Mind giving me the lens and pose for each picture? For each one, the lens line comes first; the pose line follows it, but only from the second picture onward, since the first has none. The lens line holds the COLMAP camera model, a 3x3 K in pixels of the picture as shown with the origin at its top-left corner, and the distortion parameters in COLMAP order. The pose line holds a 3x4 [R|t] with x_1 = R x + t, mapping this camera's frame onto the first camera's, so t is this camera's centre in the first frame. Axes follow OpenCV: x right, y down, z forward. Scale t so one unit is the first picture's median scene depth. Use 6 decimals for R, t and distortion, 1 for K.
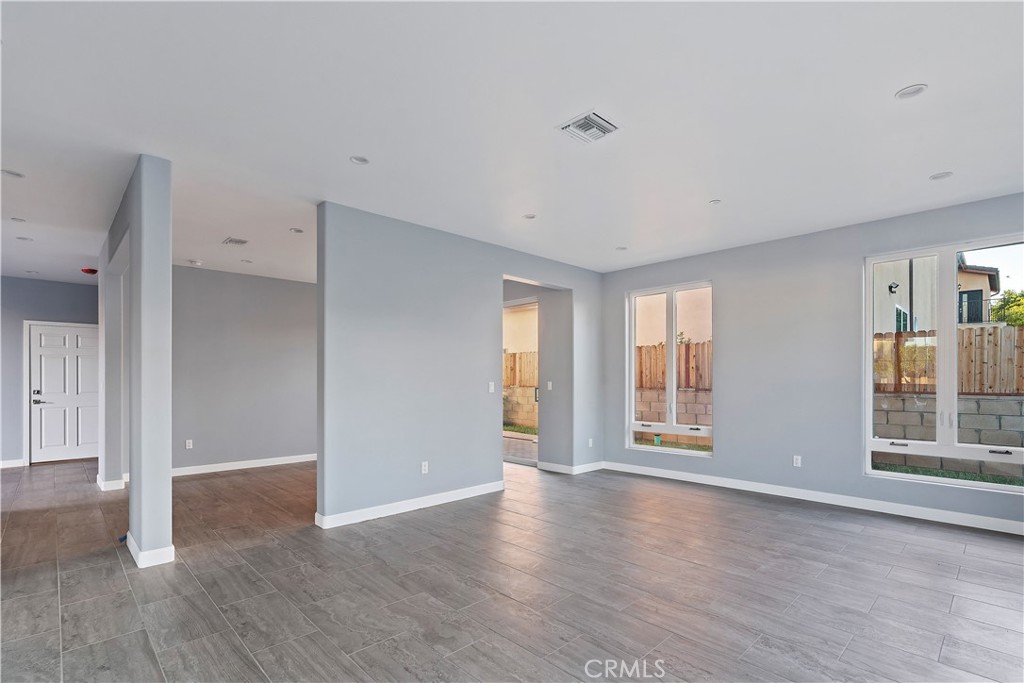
lens RADIAL K [[483.3, 0, 515.6], [0, 483.3, 381.2], [0, 0, 1]] dist [-0.001627, -0.000469]
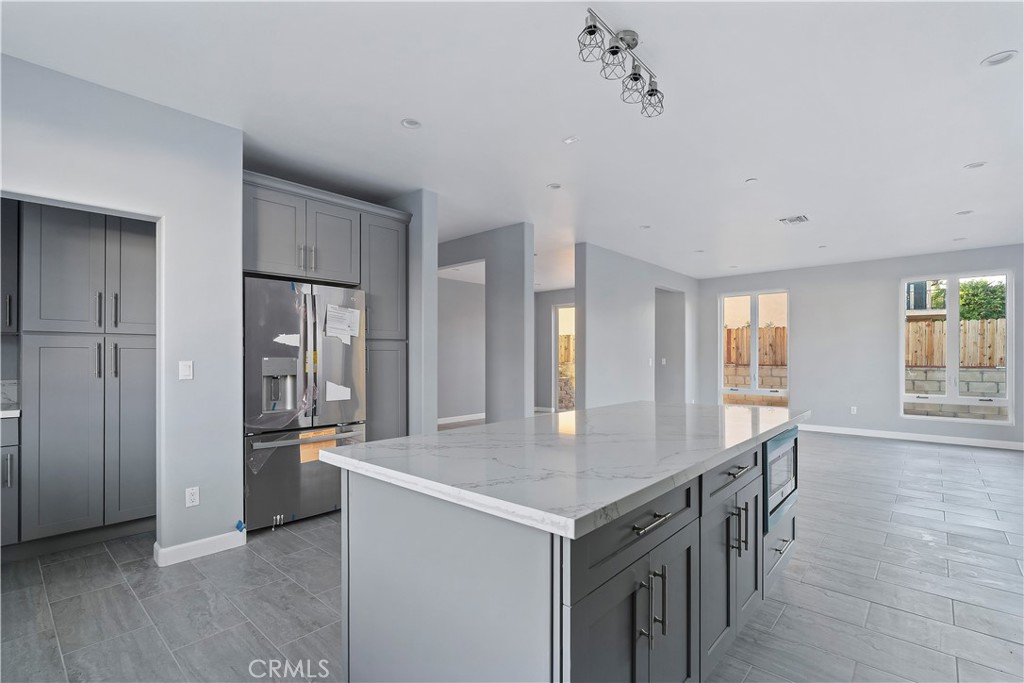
lens RADIAL K [[473.4, 0, 510.8], [0, 473.4, 360.0], [0, 0, 1]] dist [-0.003867, -0.000624]
pose [[0.997889, -0.000559, 0.064933, -0.458836], [0.000474, 0.999999, 0.001325, 0.003381], [-0.064934, -0.001291, 0.997889, -0.323020]]
